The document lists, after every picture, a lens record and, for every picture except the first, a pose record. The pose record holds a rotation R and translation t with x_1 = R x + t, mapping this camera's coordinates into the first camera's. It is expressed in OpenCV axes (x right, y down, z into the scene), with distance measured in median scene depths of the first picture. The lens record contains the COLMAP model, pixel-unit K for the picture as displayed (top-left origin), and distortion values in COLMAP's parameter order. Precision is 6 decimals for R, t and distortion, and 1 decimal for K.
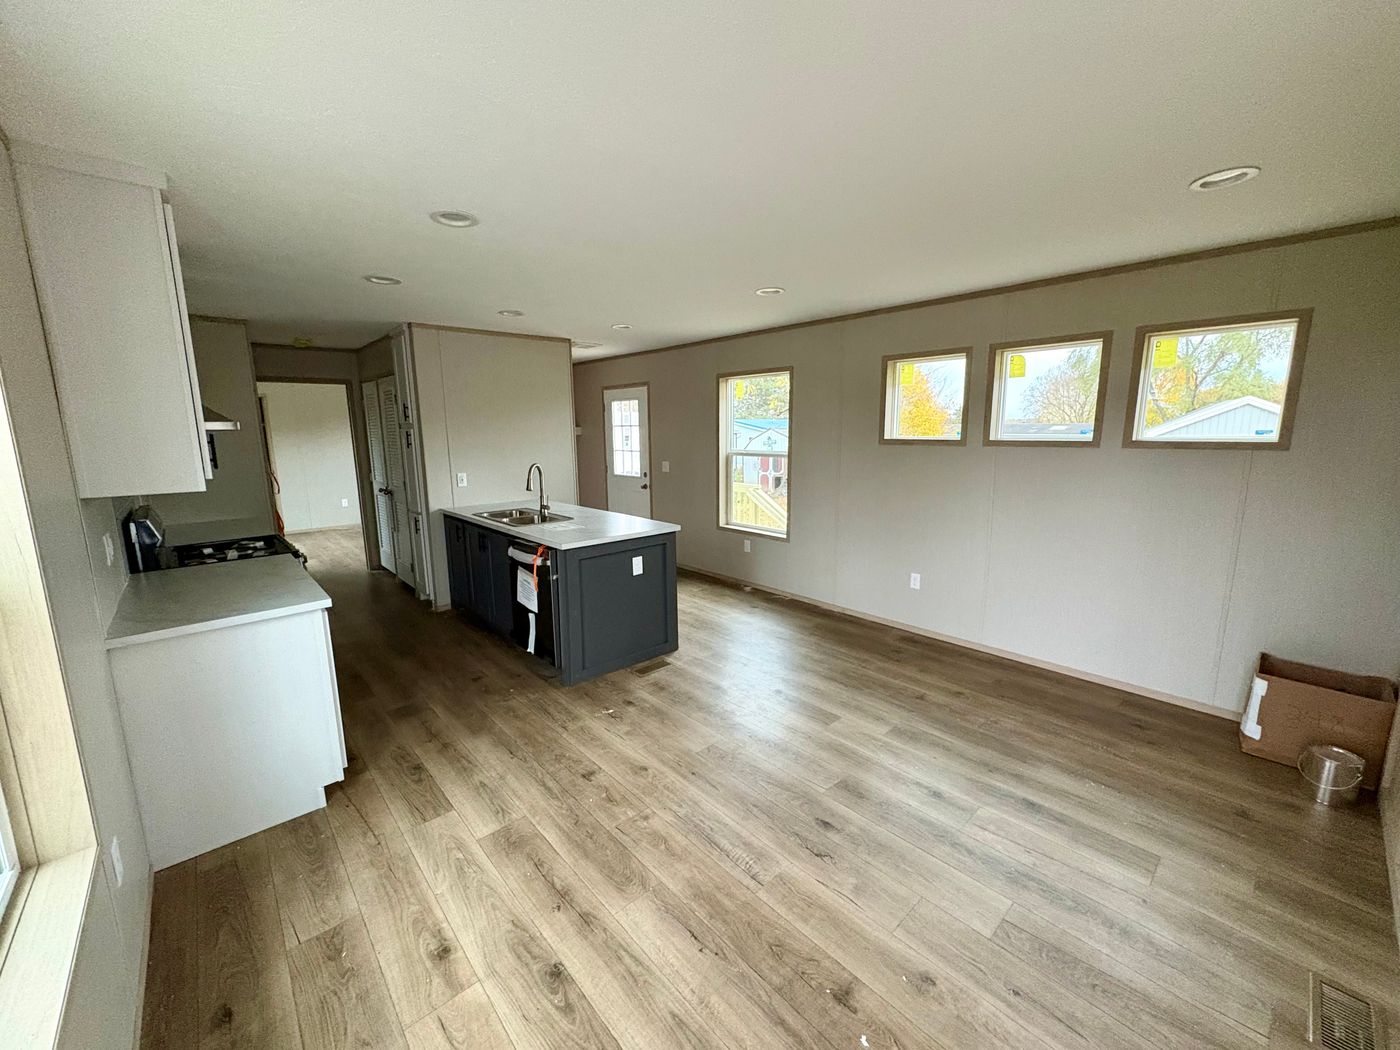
lens RADIAL K [[553.8, 0, 702.2], [0, 553.8, 525.3], [0, 0, 1]] dist [0.000416, 0.000256]
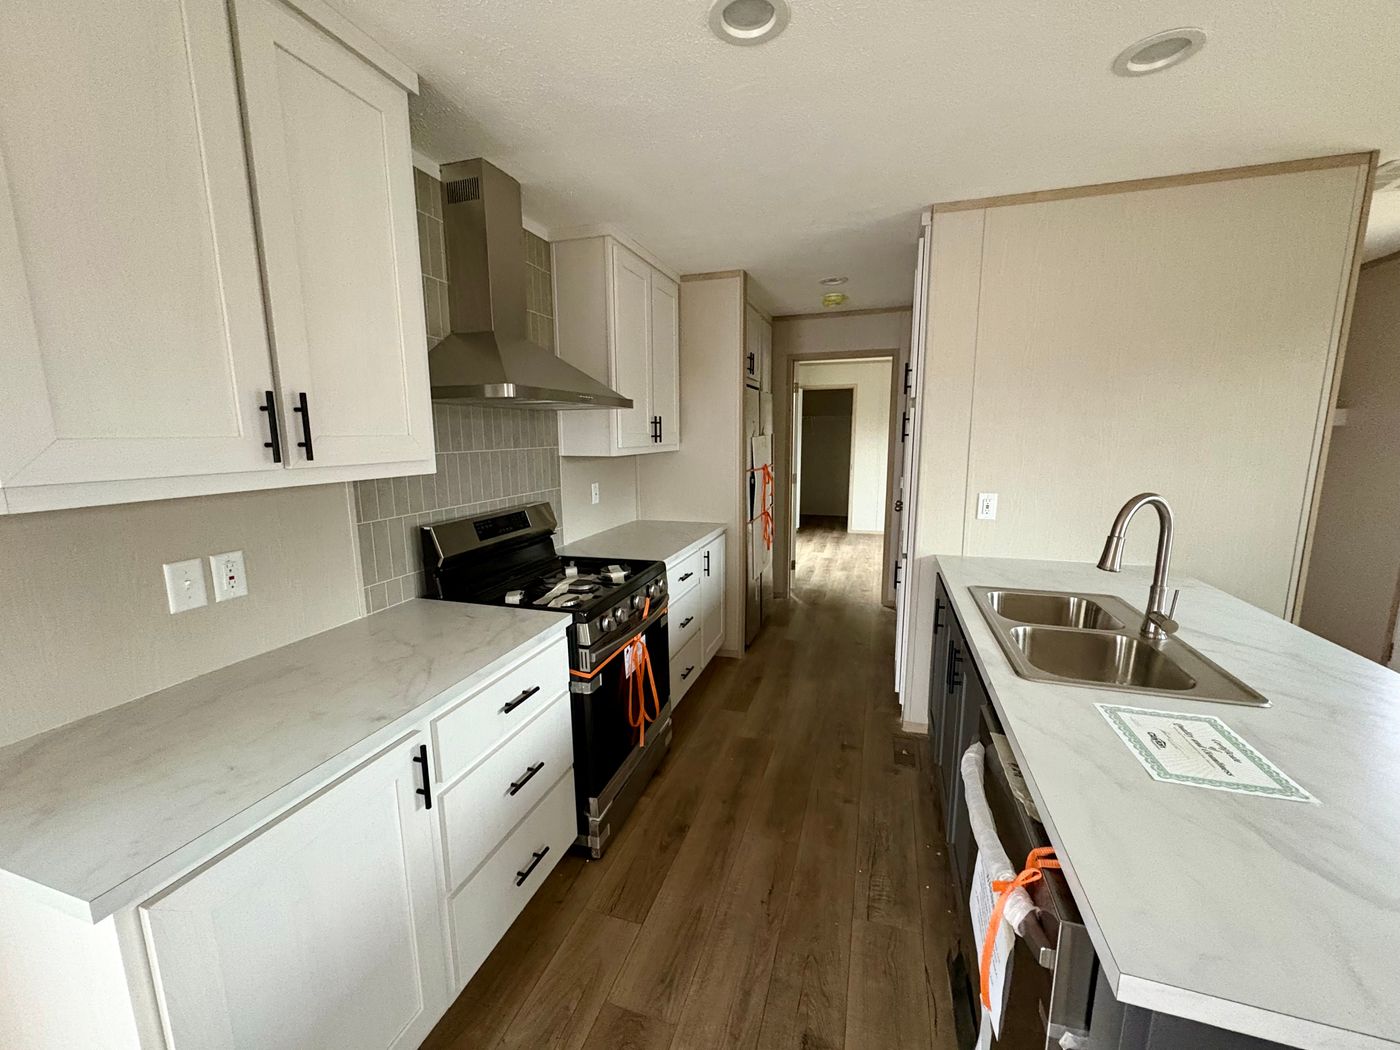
lens RADIAL K [[553.8, 0, 702.2], [0, 553.8, 525.3], [0, 0, 1]] dist [0.000416, 0.000256]
pose [[0.500657, 0.151663, -0.852256, -0.218149], [-0.148893, 0.984947, 0.087809, -0.121783], [0.852745, 0.082933, 0.515702, 0.882524]]
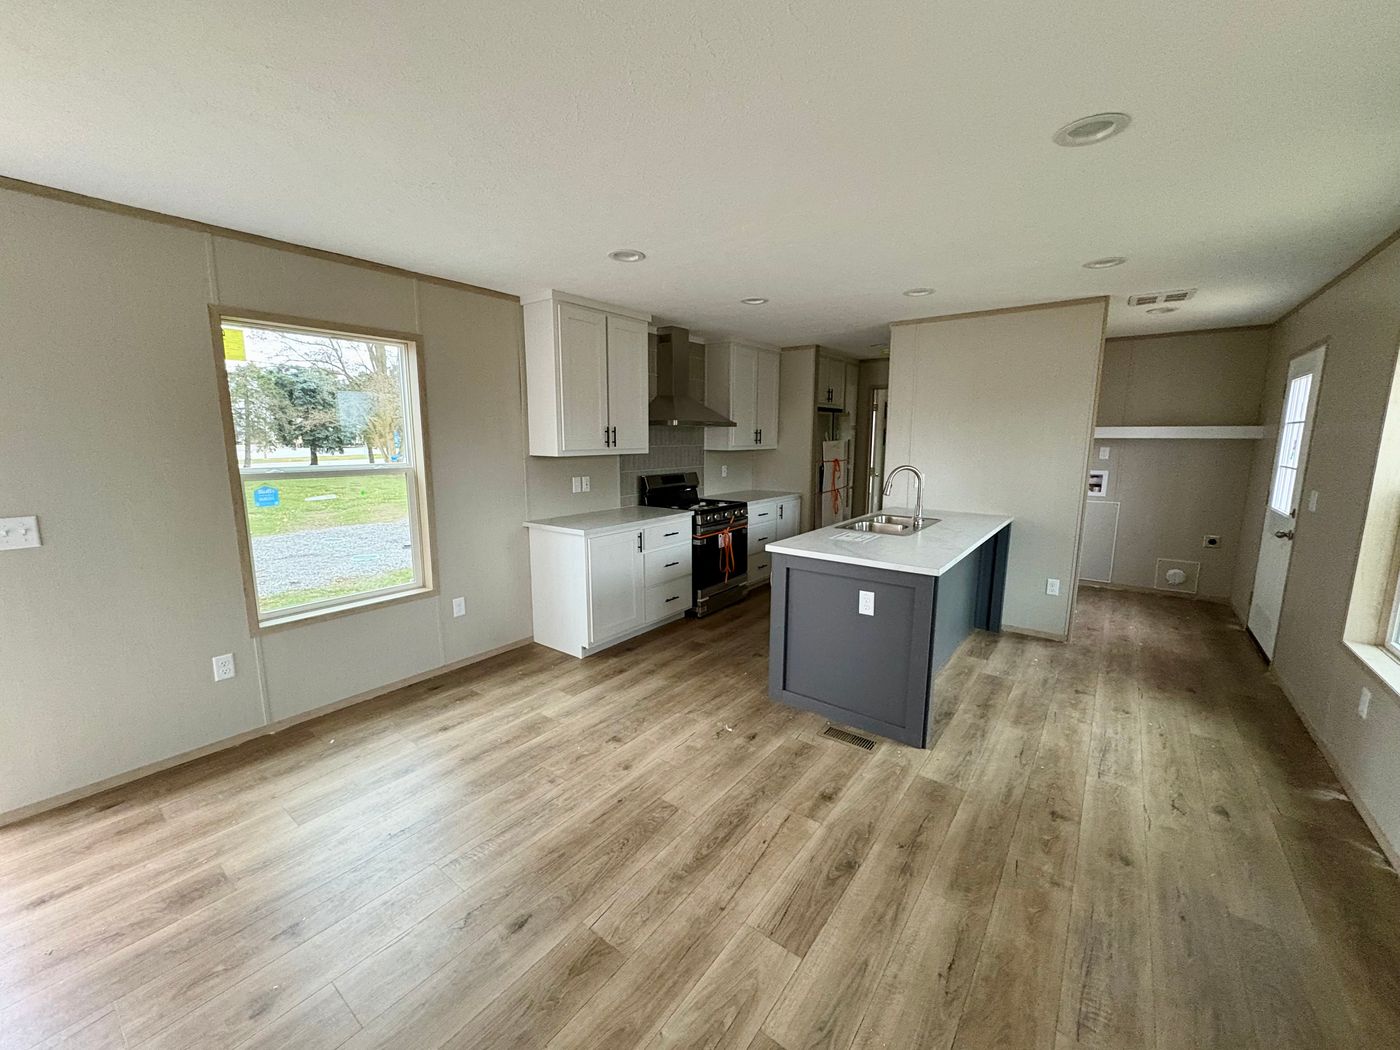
lens RADIAL K [[553.8, 0, 702.2], [0, 553.8, 525.3], [0, 0, 1]] dist [0.000416, 0.000256]
pose [[0.185875, 0.169136, -0.967907, 0.727567], [-0.173783, 0.975203, 0.137038, -0.125756], [0.967083, 0.142734, 0.210659, 0.784193]]
